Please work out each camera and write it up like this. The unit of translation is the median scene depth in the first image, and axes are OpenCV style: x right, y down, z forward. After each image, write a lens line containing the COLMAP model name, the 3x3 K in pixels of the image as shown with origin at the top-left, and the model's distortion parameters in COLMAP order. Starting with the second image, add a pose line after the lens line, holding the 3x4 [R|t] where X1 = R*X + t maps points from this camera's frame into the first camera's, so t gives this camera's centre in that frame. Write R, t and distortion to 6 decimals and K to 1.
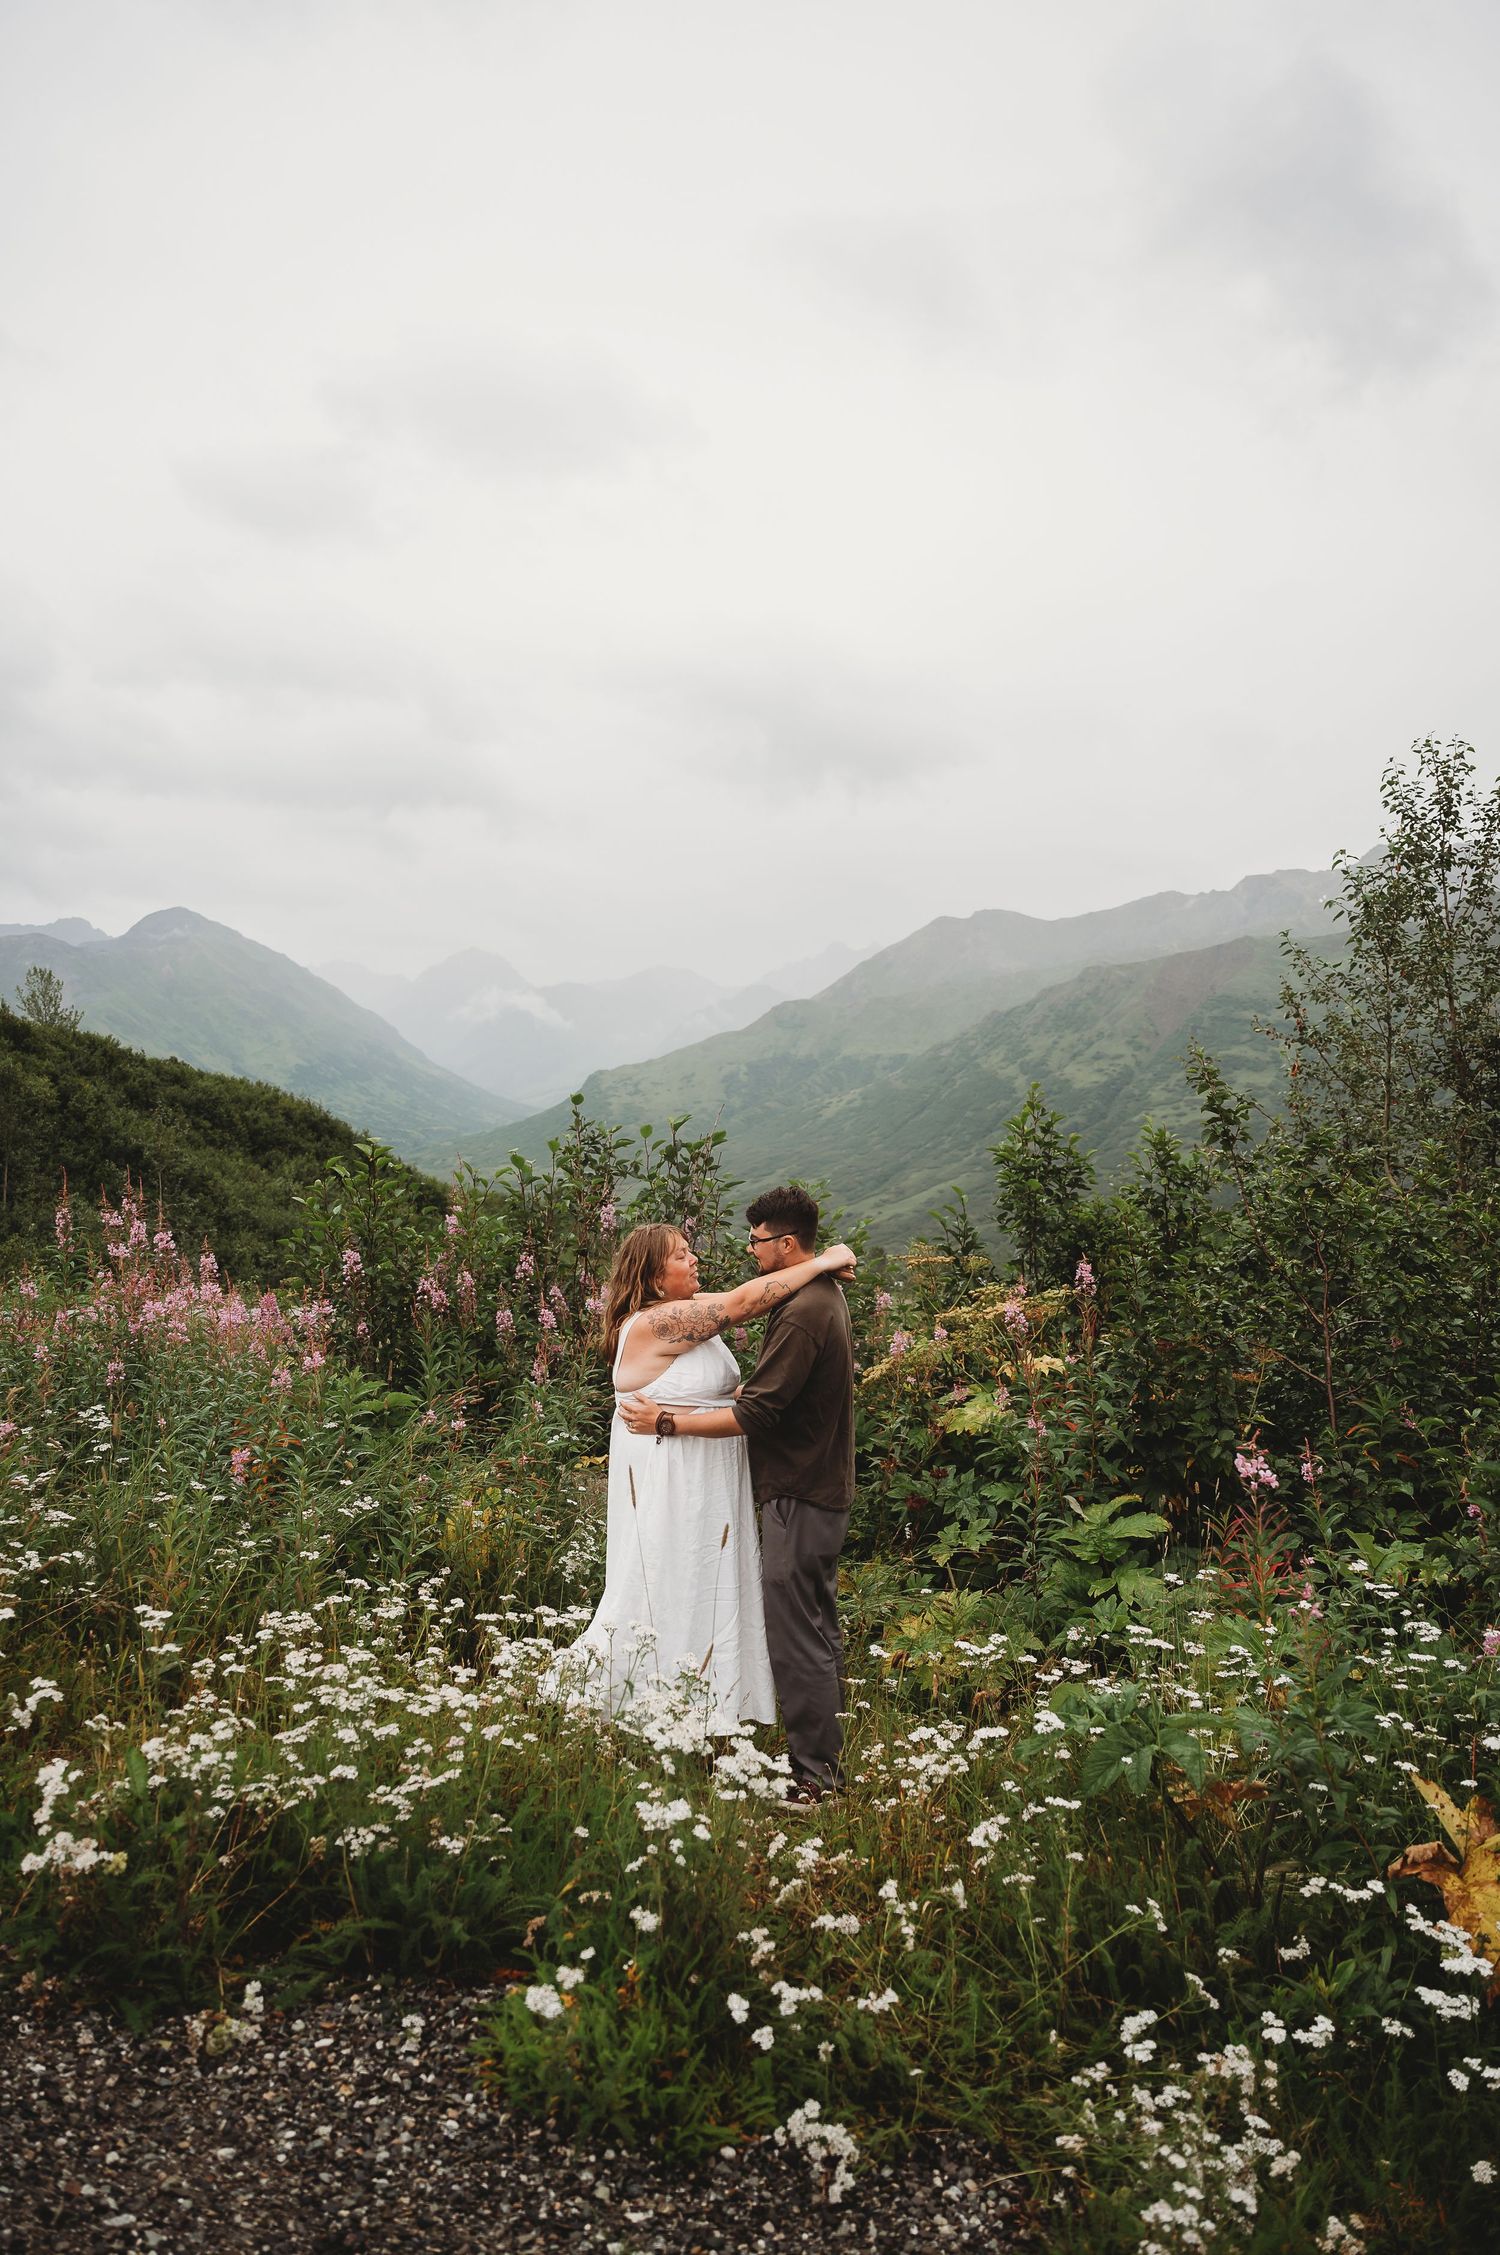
lens RADIAL K [[1656.6, 0, 703.5], [0, 1656.6, 1124.3], [0, 0, 1]] dist [-0.001091, 0.001283]
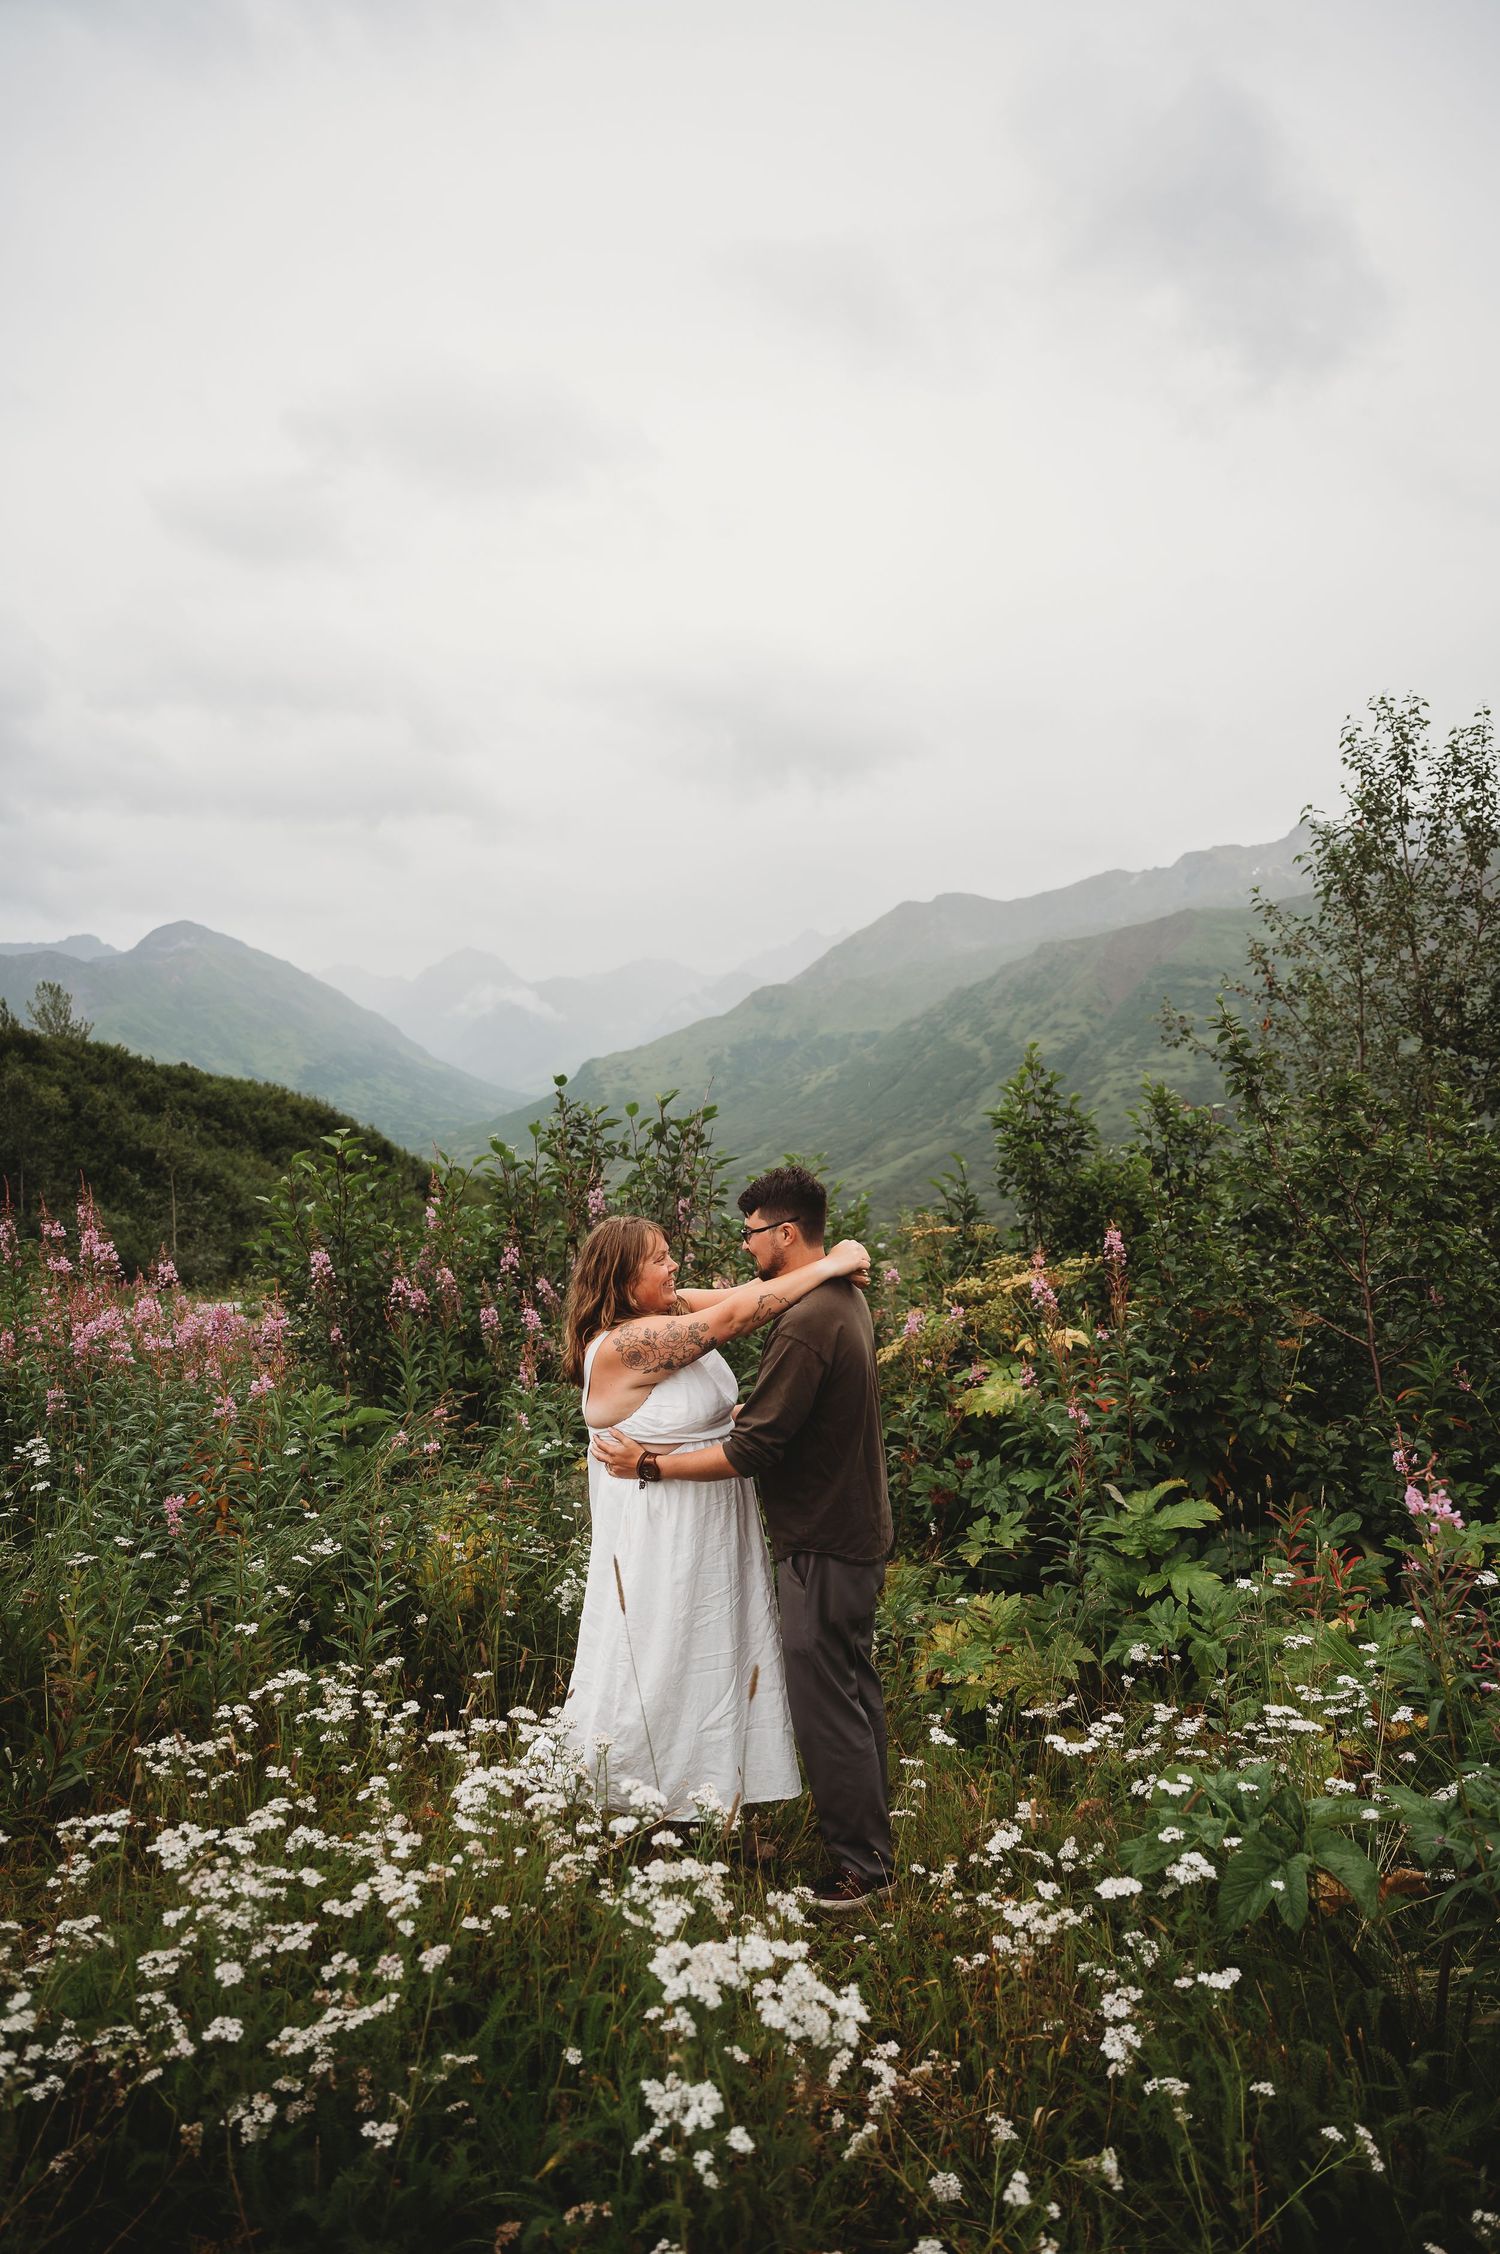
lens RADIAL K [[1537.9, 0, 752.4], [0, 1537.9, 1133.4], [0, 0, 1]] dist [-0.003295, 0.002337]
pose [[0.998271, -0.044448, 0.038451, -0.000541], [0.043700, 0.998842, 0.020100, 0.002607], [-0.039300, -0.018385, 0.999058, 0.101061]]
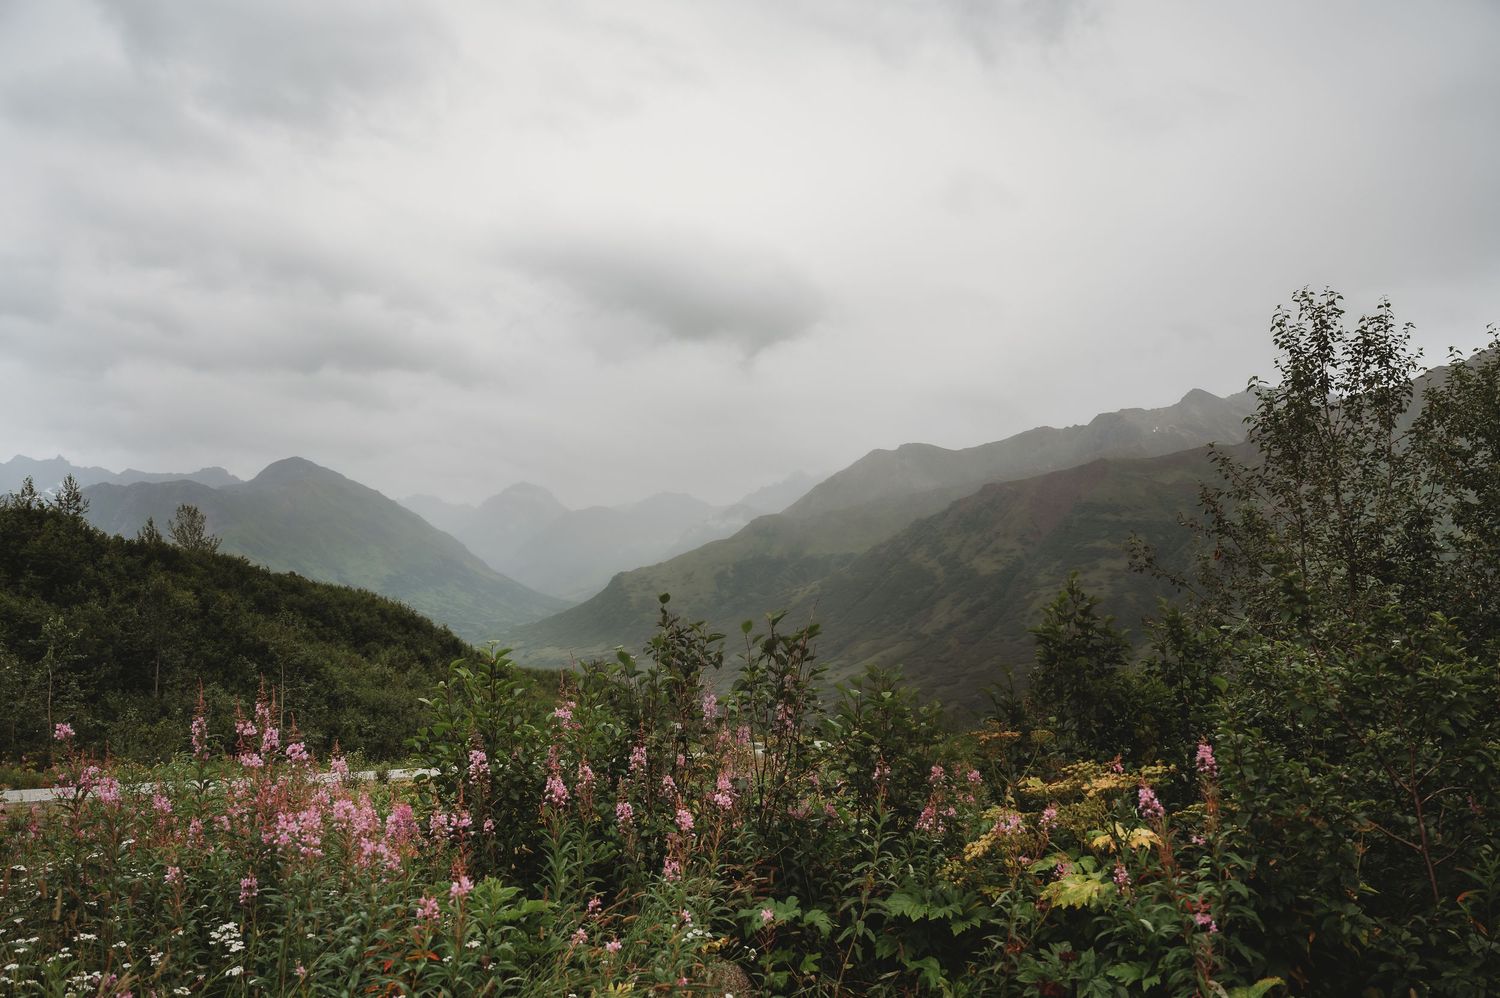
lens RADIAL K [[1242.0, 0, 750.0], [0, 1242.0, 499.0], [0, 0, 1]] dist [-0.005351, 0.003093]
pose [[0.998595, -0.026888, 0.045667, -0.054892], [0.030844, 0.995622, -0.088236, -0.006004], [-0.043095, 0.089520, 0.995052, 0.149790]]
